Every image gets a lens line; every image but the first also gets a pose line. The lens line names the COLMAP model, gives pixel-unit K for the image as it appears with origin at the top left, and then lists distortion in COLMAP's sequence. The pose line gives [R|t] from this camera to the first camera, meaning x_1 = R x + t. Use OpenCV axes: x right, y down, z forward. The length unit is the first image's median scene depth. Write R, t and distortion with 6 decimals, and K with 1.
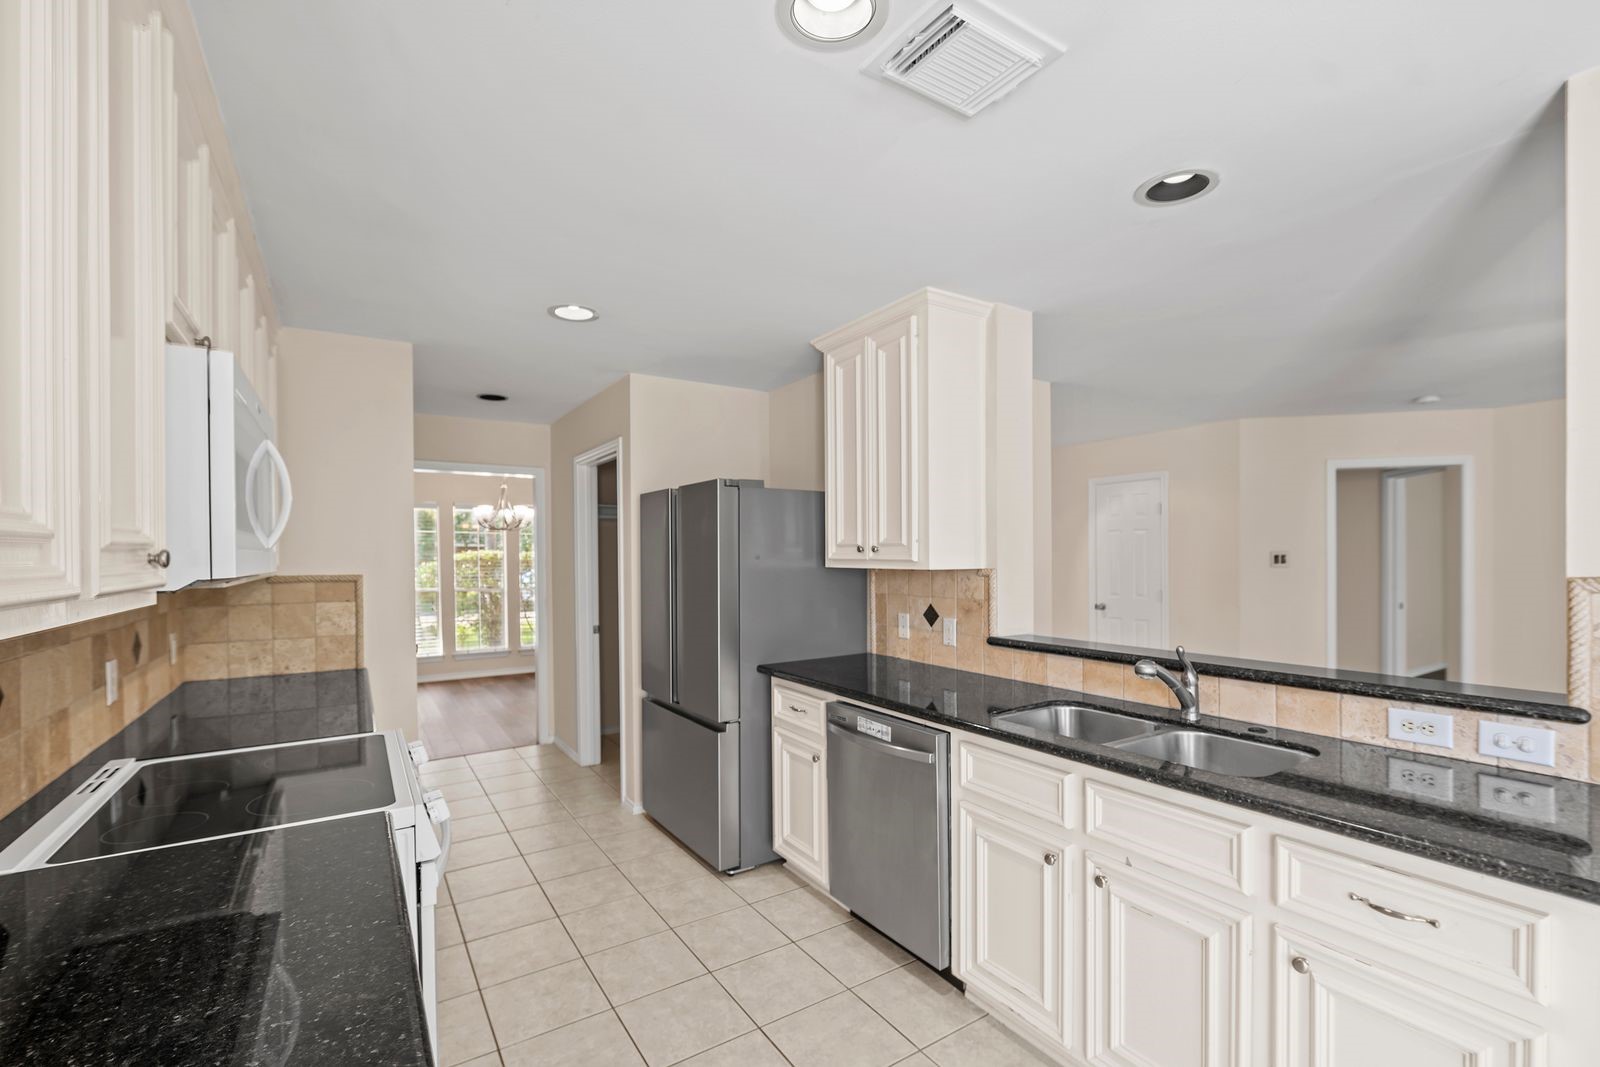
lens RADIAL K [[692.7, 0, 800.3], [0, 692.7, 564.2], [0, 0, 1]] dist [-0.003246, -0.000498]
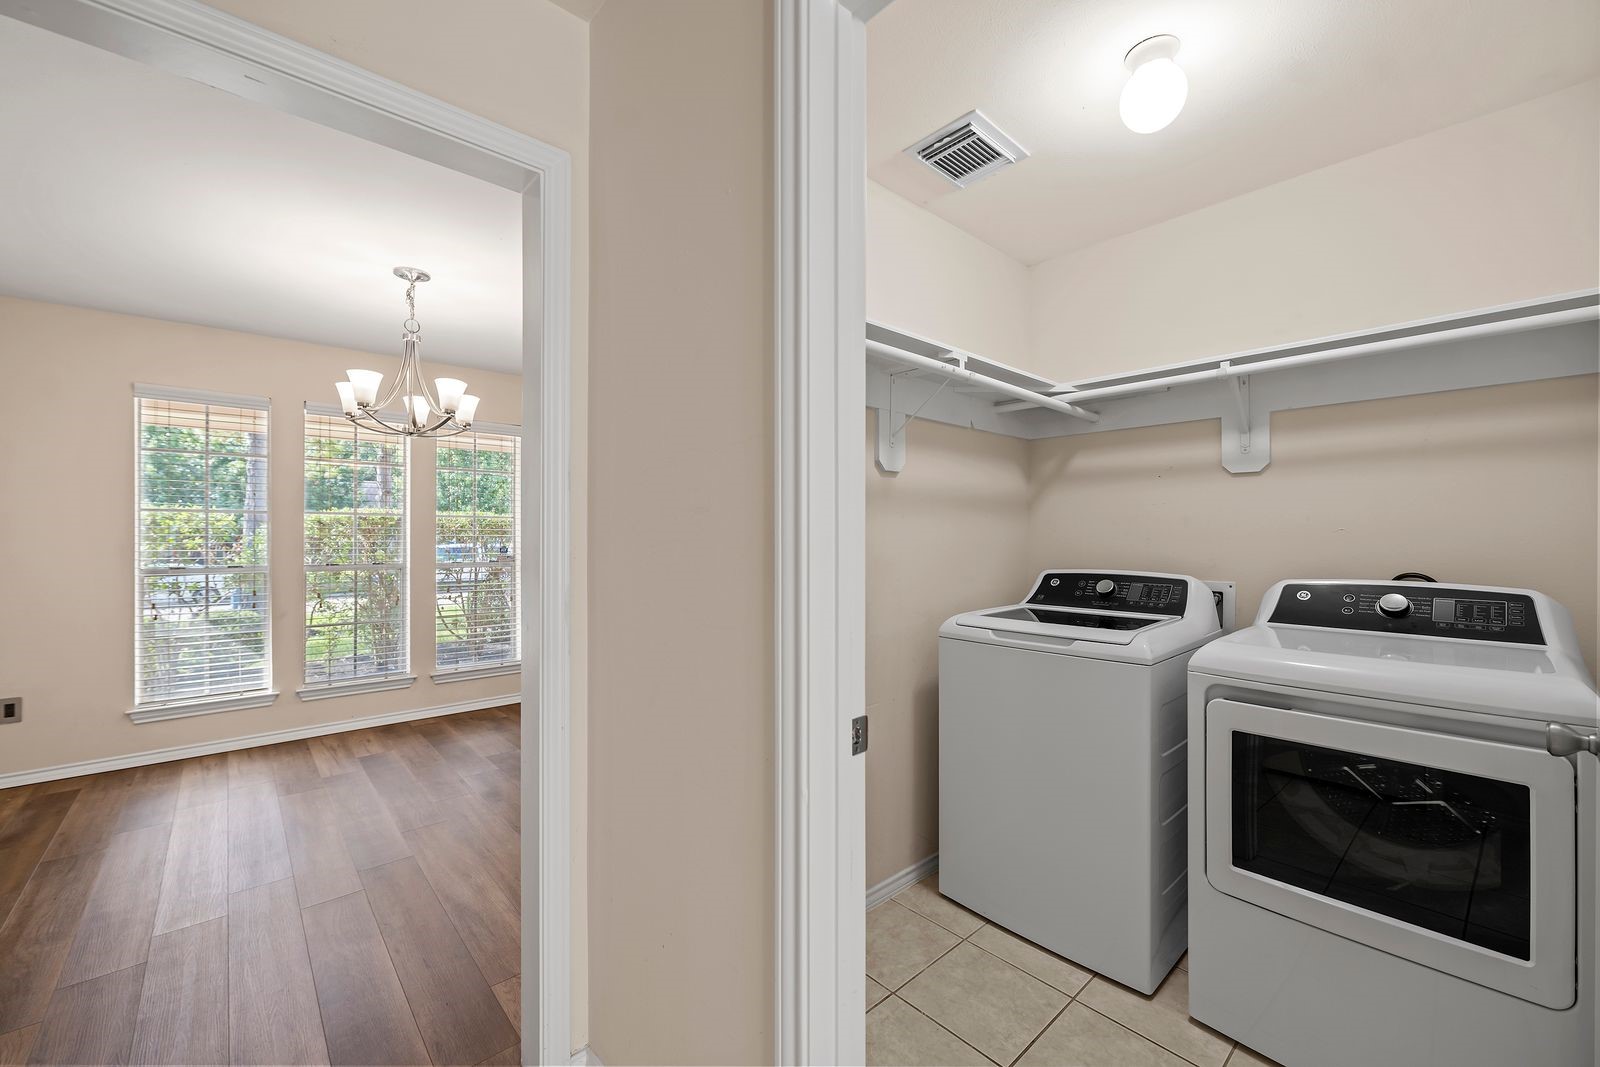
lens RADIAL K [[641.1, 0, 800.0], [0, 641.1, 533.5], [0, 0, 1]] dist [-0.000492, -0.000081]
pose [[0.988421, 0.010406, 0.151377, -0.202661], [-0.006277, 0.999596, -0.027728, 0.022775], [-0.151605, 0.026457, 0.988087, 0.465866]]
